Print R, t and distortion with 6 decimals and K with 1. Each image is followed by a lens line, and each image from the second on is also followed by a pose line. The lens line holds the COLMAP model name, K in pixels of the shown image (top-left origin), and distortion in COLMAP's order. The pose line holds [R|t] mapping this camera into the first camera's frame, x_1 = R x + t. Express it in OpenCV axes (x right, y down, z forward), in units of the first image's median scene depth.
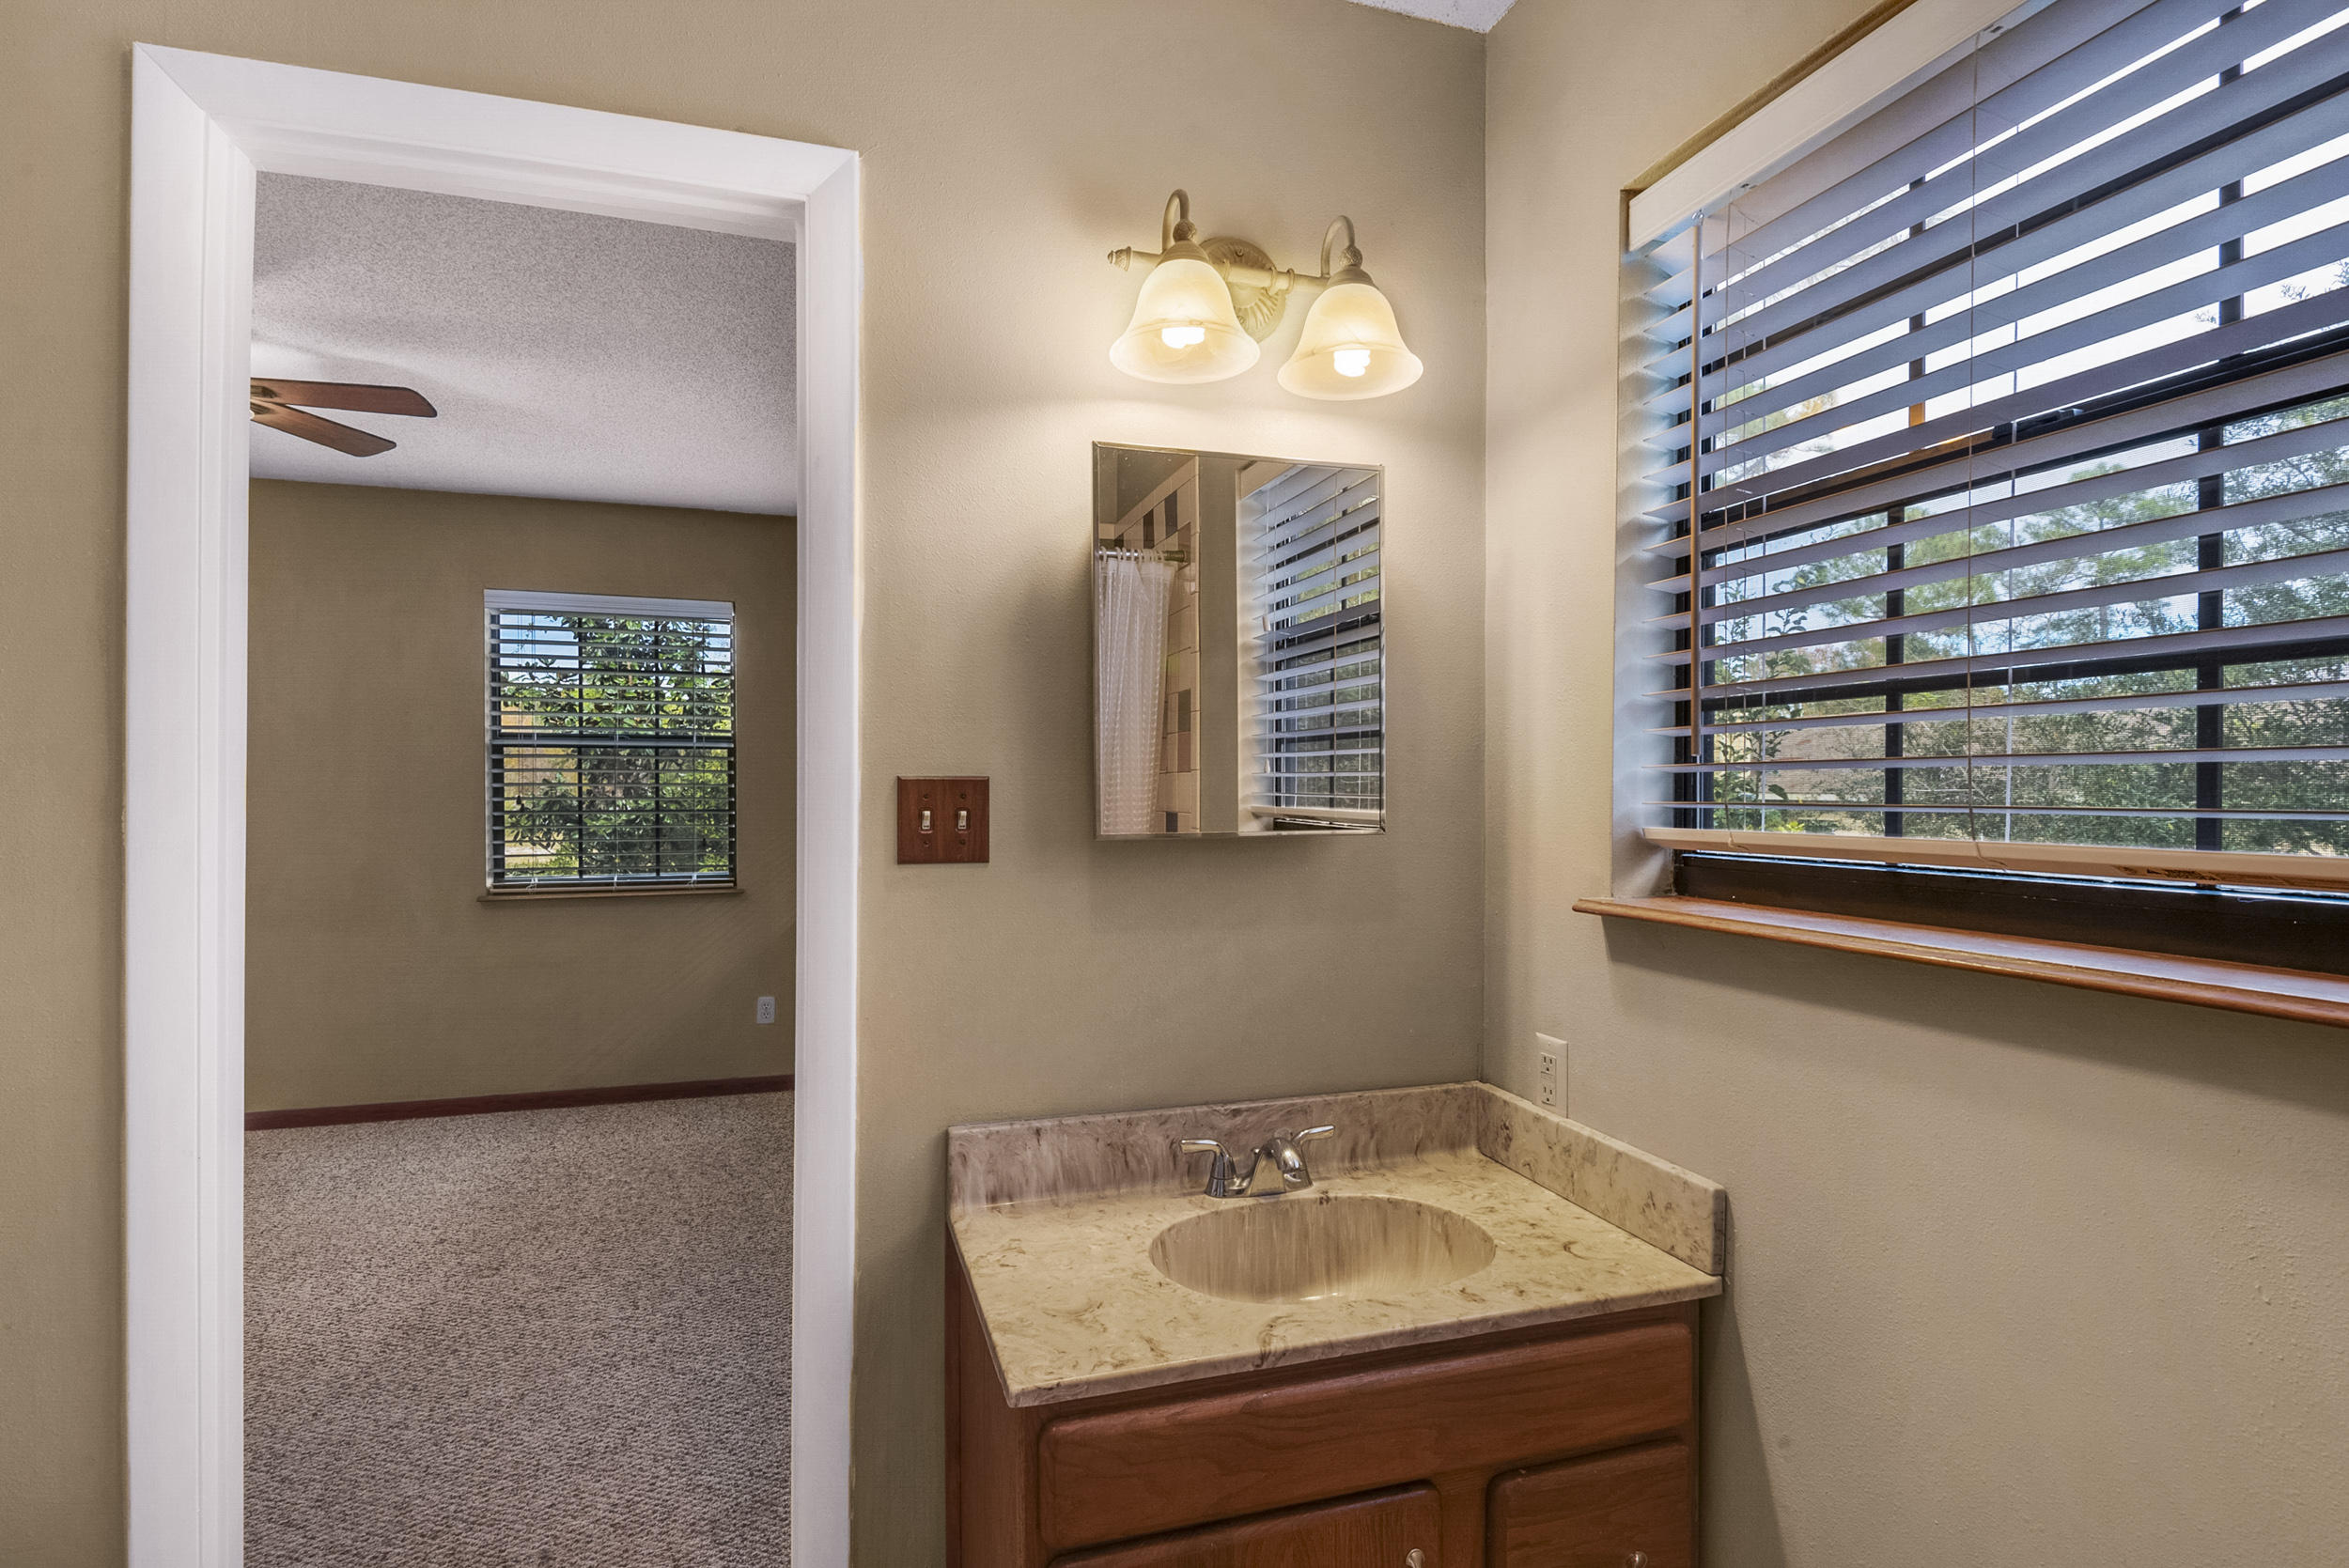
lens RADIAL K [[1167.3, 0, 1184.9], [0, 1167.3, 793.1], [0, 0, 1]] dist [0.020030, -0.000371]
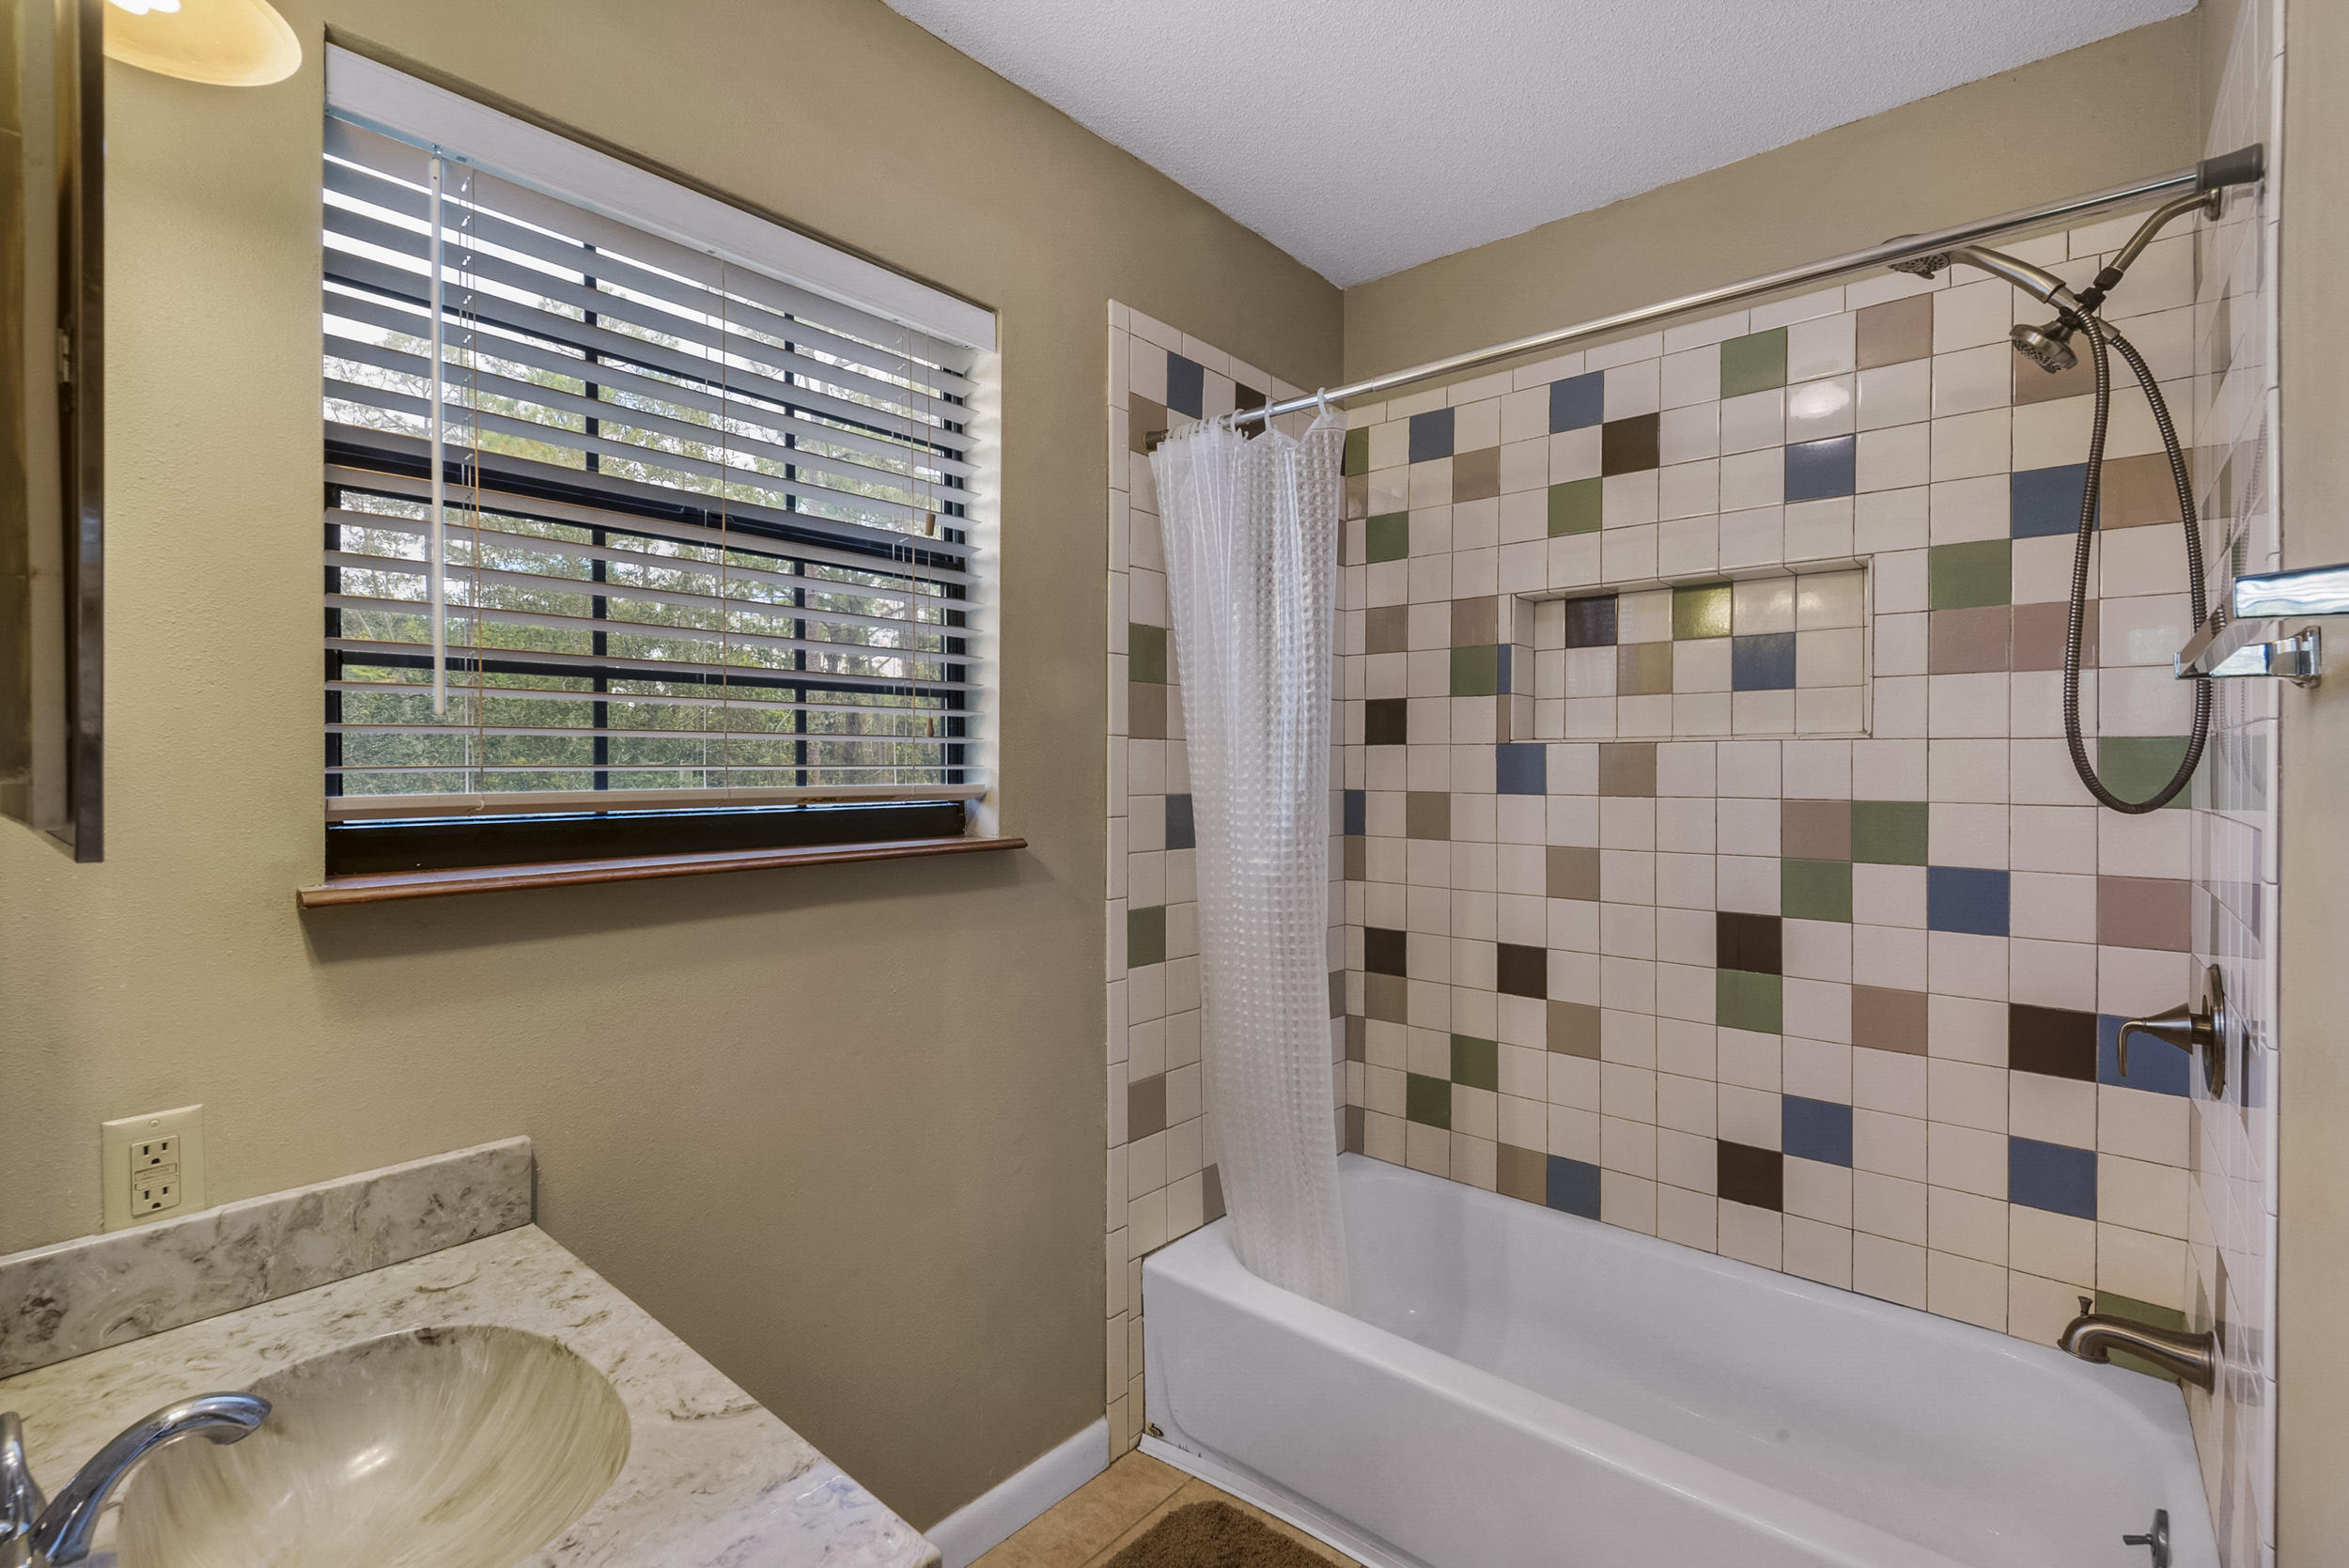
lens RADIAL K [[1088.5, 0, 1137.1], [0, 1088.5, 785.7], [0, 0, 1]] dist [0.046133, -0.028954]
pose [[-0.498078, -0.005443, 0.867115, -0.690802], [0.016401, 0.999742, 0.015696, 0.021105], [-0.866977, 0.022039, -0.497860, 1.064349]]
